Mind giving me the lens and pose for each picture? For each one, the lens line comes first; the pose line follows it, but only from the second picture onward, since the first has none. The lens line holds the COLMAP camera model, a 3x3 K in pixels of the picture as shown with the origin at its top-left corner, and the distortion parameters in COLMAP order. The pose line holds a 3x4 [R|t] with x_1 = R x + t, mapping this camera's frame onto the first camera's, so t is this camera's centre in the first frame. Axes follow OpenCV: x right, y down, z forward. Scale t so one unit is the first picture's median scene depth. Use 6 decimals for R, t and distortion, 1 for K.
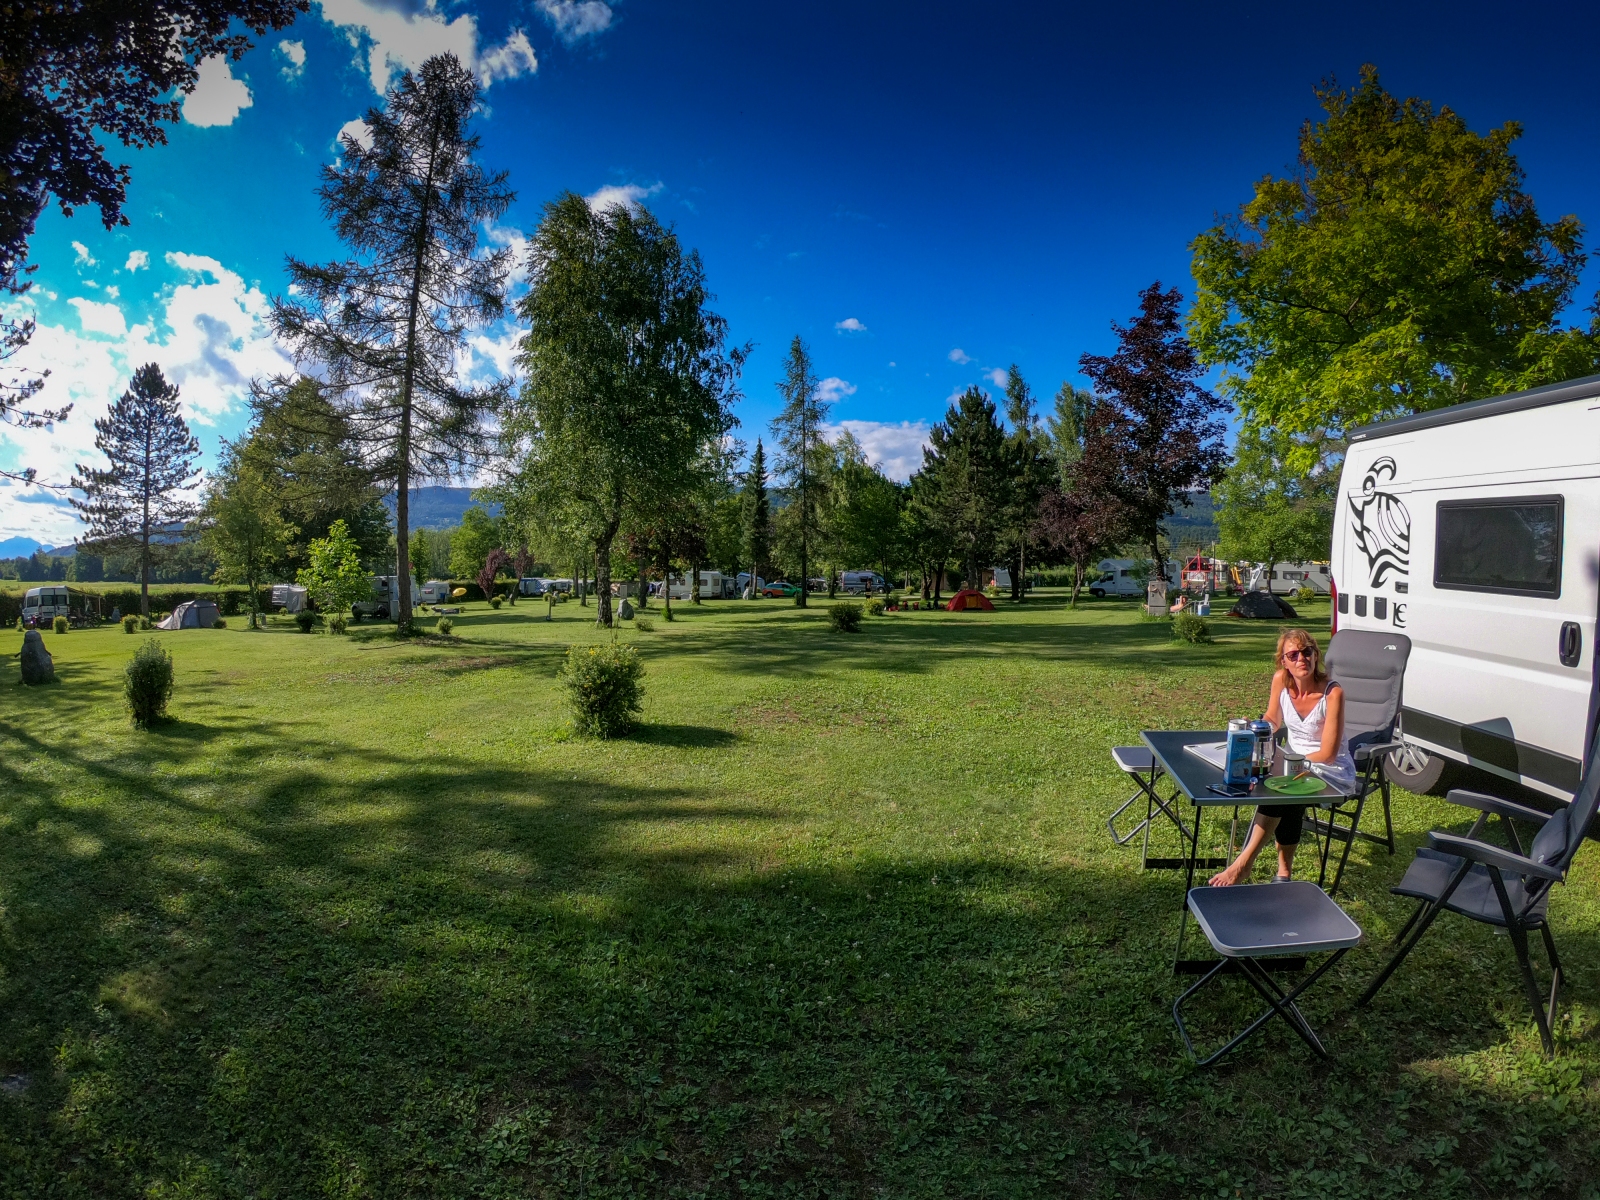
lens RADIAL K [[696.0, 0, 774.3], [0, 696.0, 599.6], [0, 0, 1]] dist [0.000259, -0.000363]
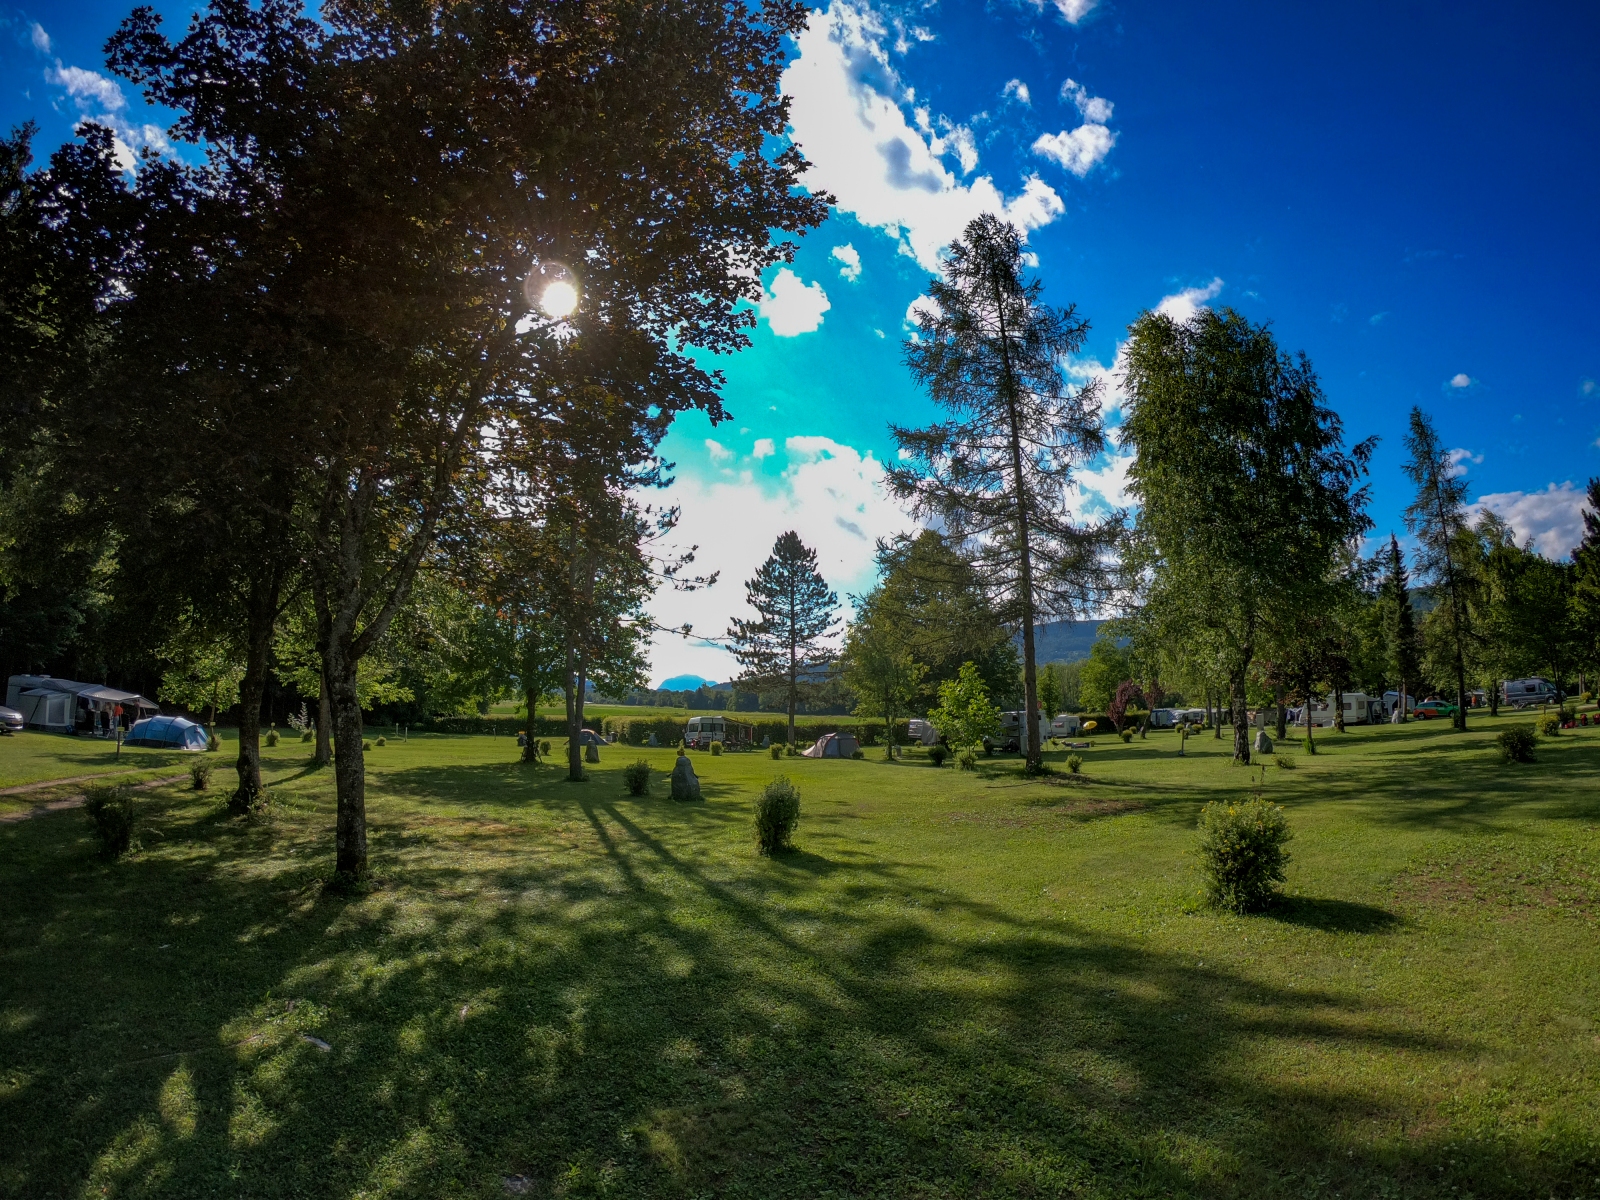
lens RADIAL K [[696.0, 0, 774.3], [0, 696.0, 599.6], [0, 0, 1]] dist [0.000259, -0.000363]
pose [[0.919127, -0.065314, -0.388508, -0.452945], [0.035078, 0.995812, -0.084424, -0.119799], [0.392395, 0.063969, 0.917570, -0.104059]]
